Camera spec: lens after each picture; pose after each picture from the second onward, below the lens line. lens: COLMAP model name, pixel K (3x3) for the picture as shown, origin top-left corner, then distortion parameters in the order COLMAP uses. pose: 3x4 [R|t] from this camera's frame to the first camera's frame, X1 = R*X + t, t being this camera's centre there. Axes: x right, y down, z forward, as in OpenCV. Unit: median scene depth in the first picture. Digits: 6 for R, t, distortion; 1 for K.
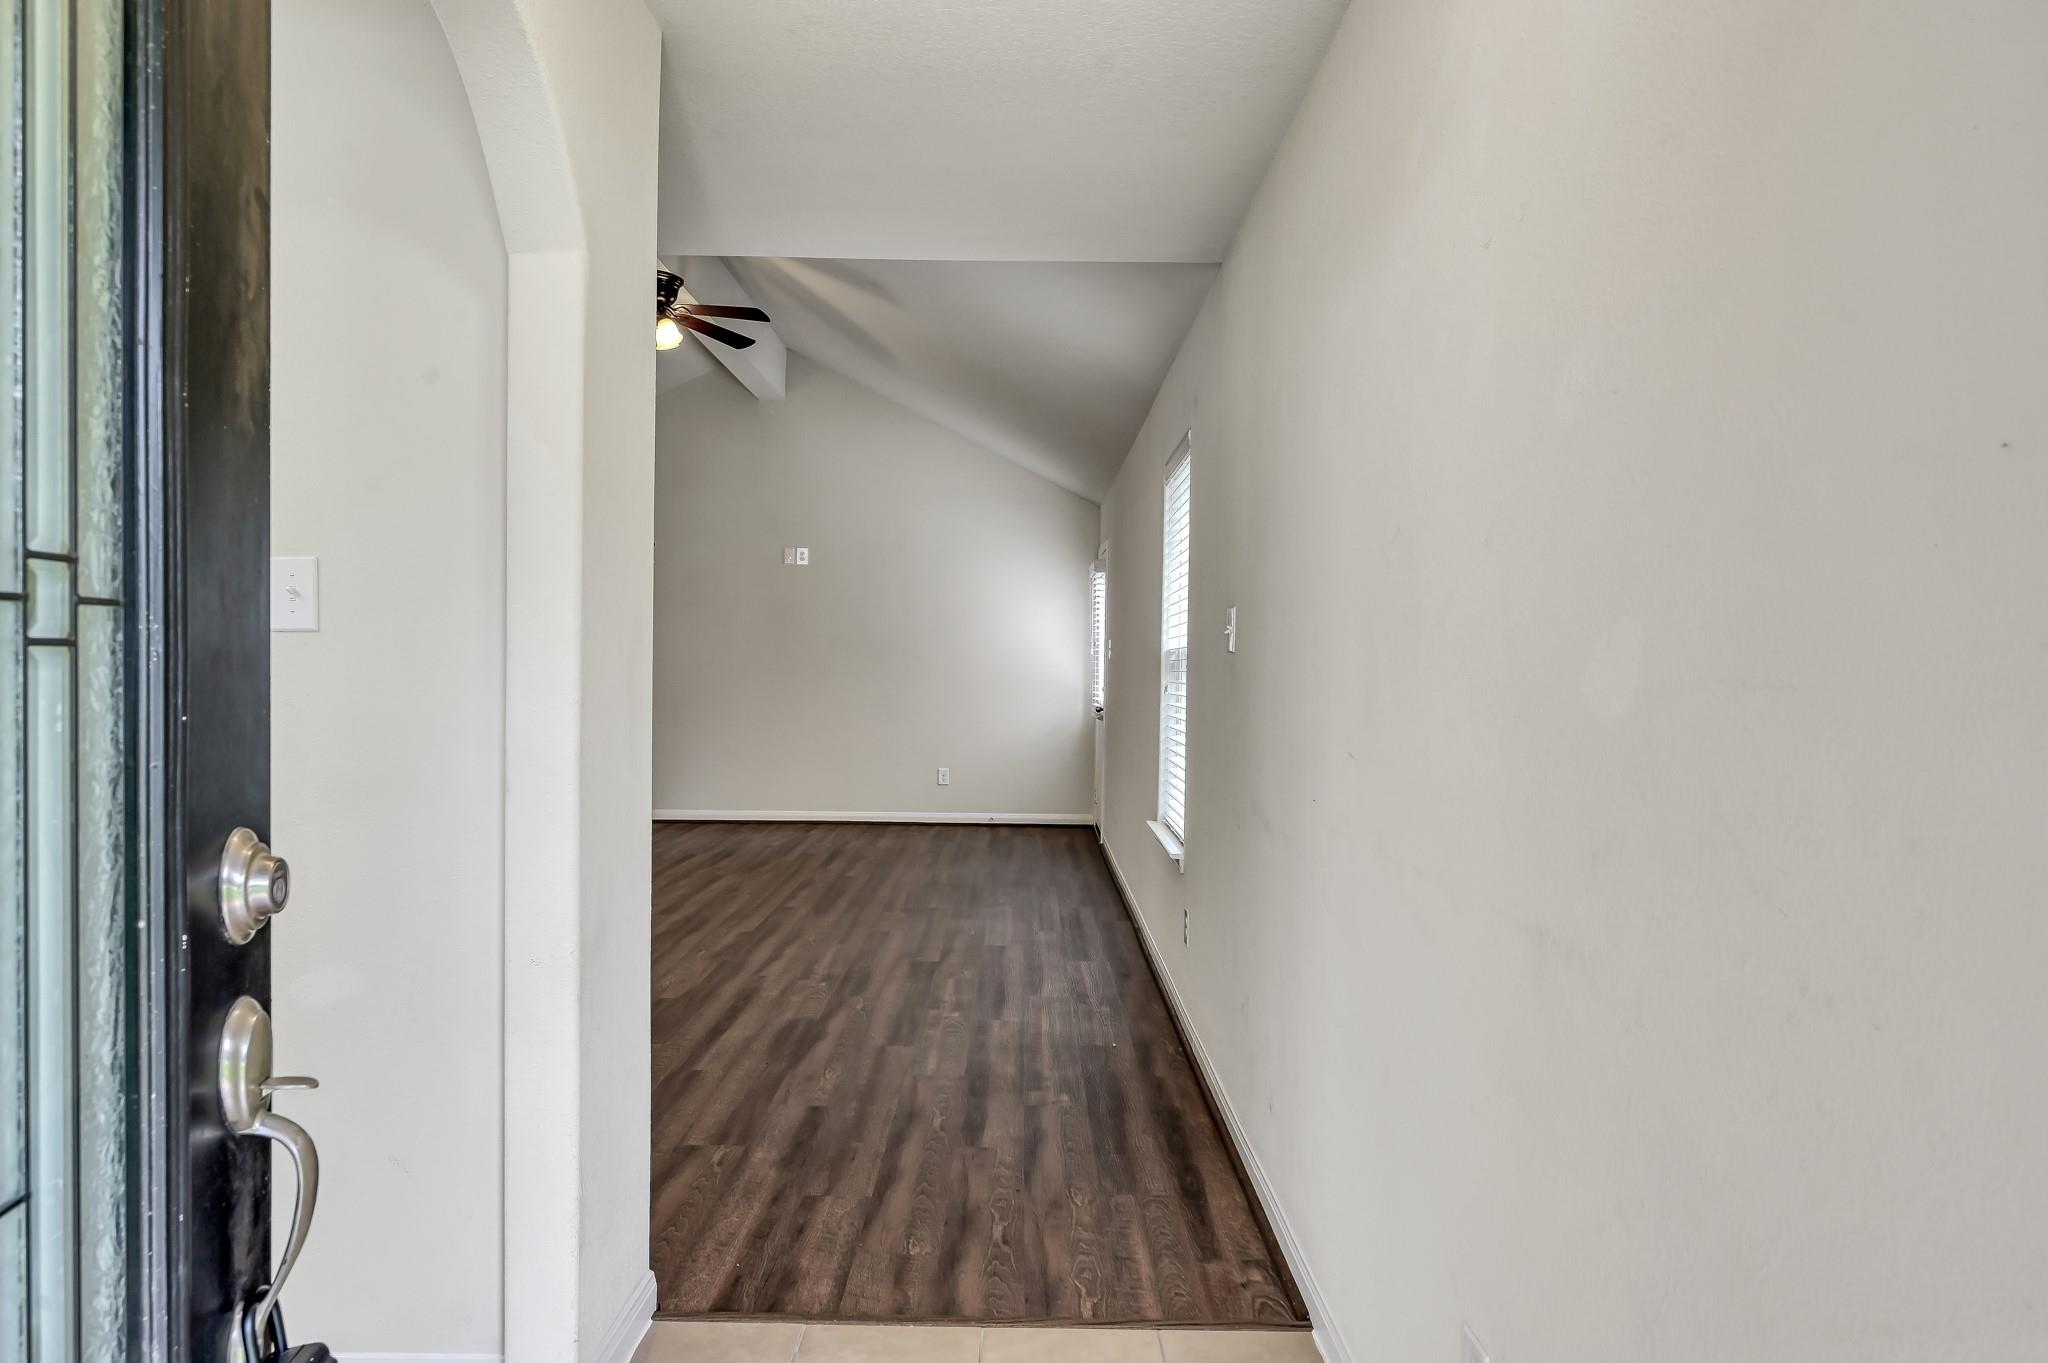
lens RADIAL K [[1298.5, 0, 1024.0], [0, 1298.5, 681.5], [0, 0, 1]] dist [-0.002939, -0.001352]
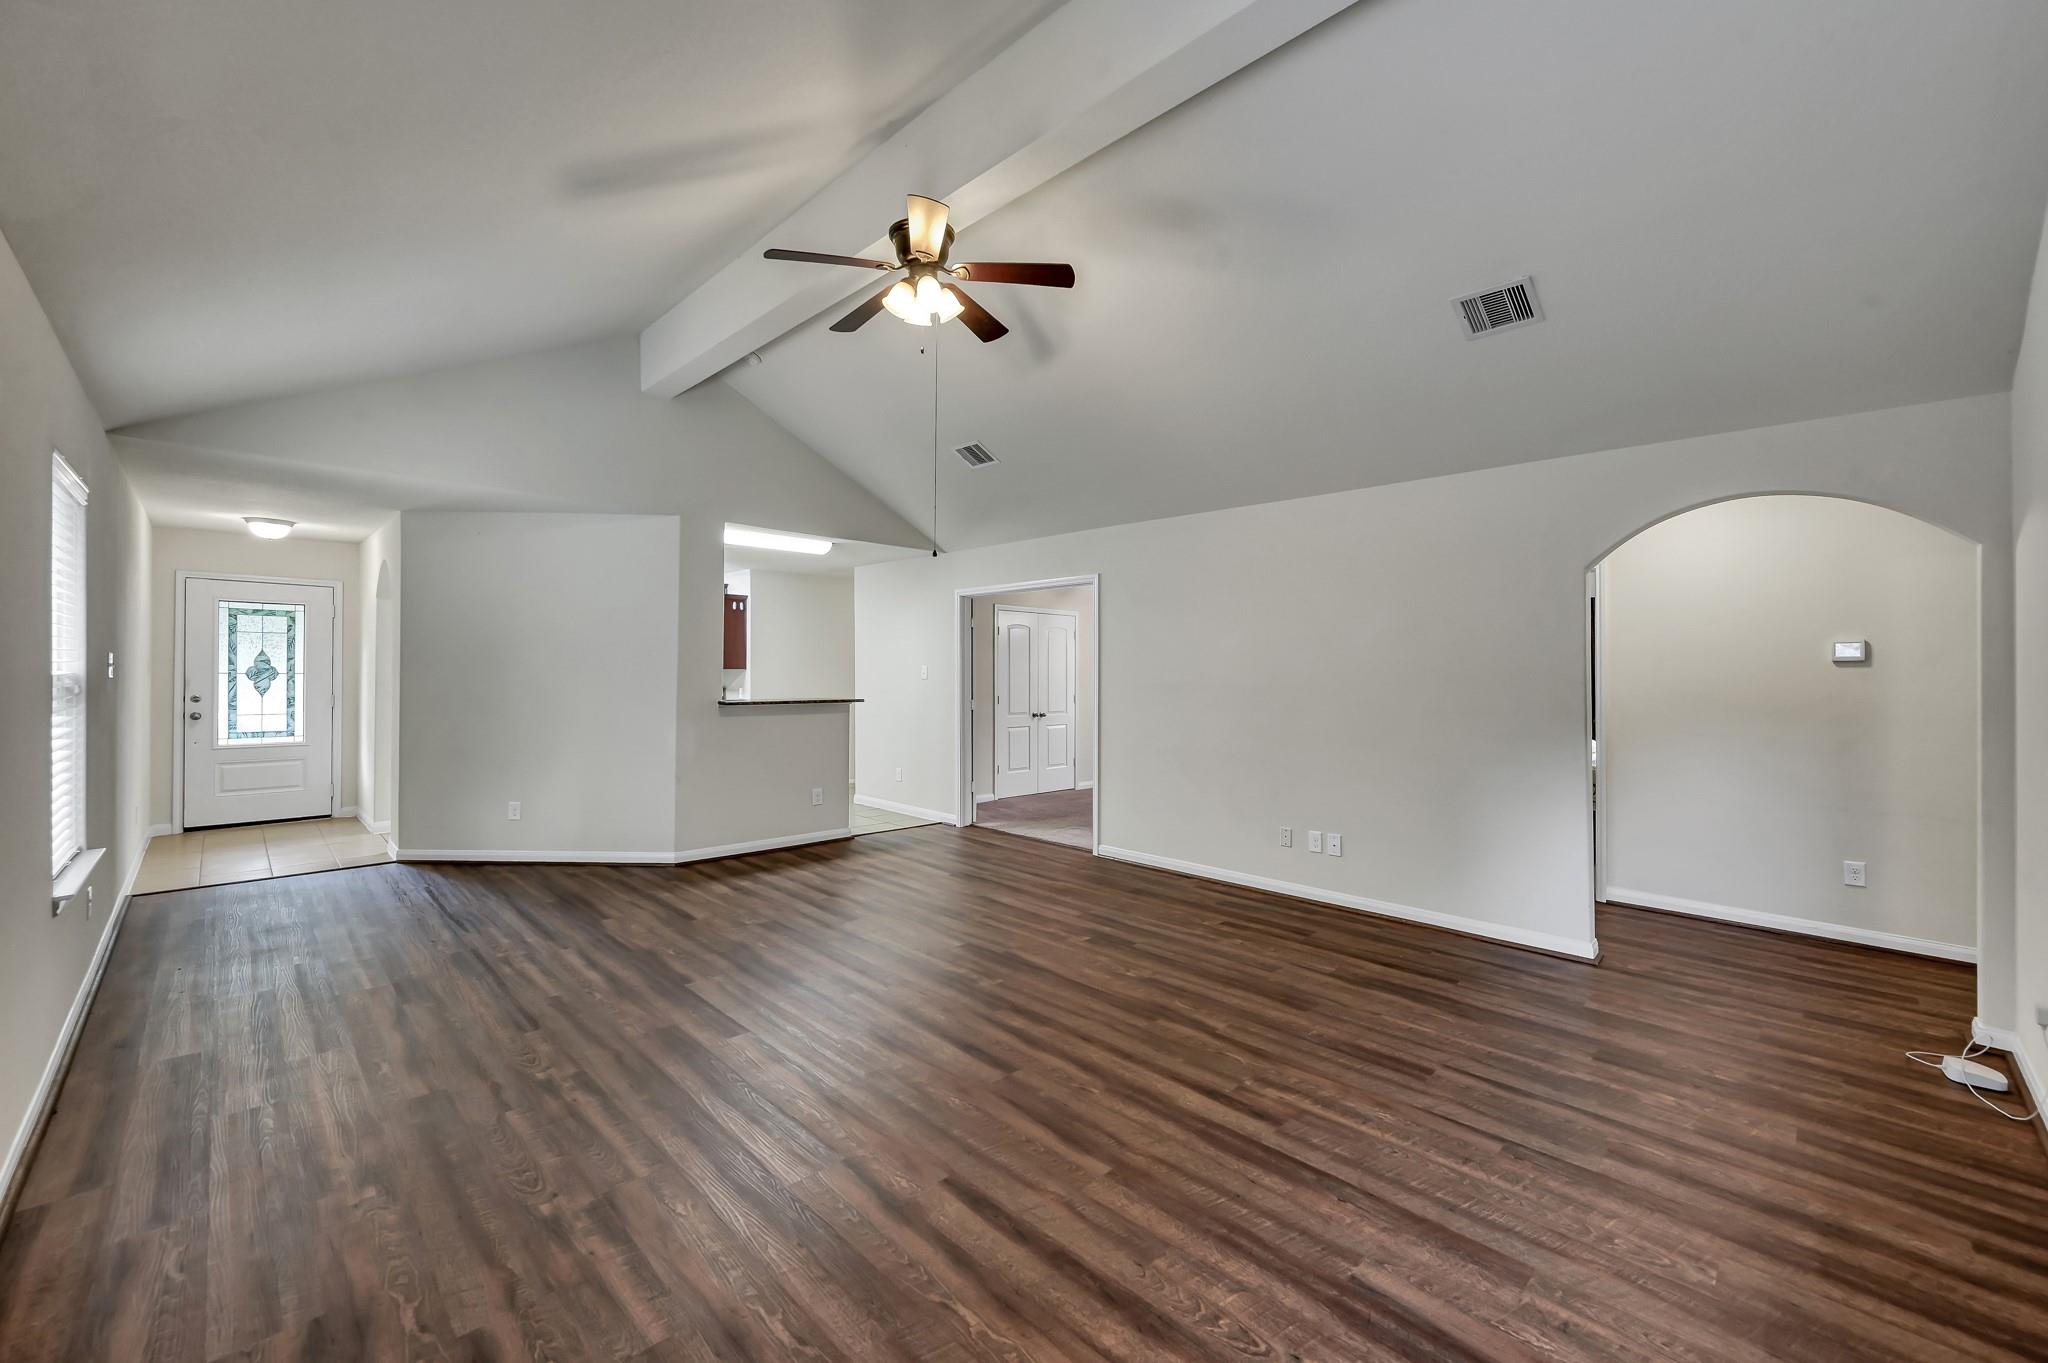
lens RADIAL K [[822.1, 0, 1024.1], [0, 822.1, 673.9], [0, 0, 1]] dist [0.000482, -0.000011]
pose [[-0.714840, -0.014280, -0.699142, 0.036524], [-0.024429, 0.999691, 0.004558, -0.045678], [0.698861, 0.020337, -0.714968, 1.941436]]
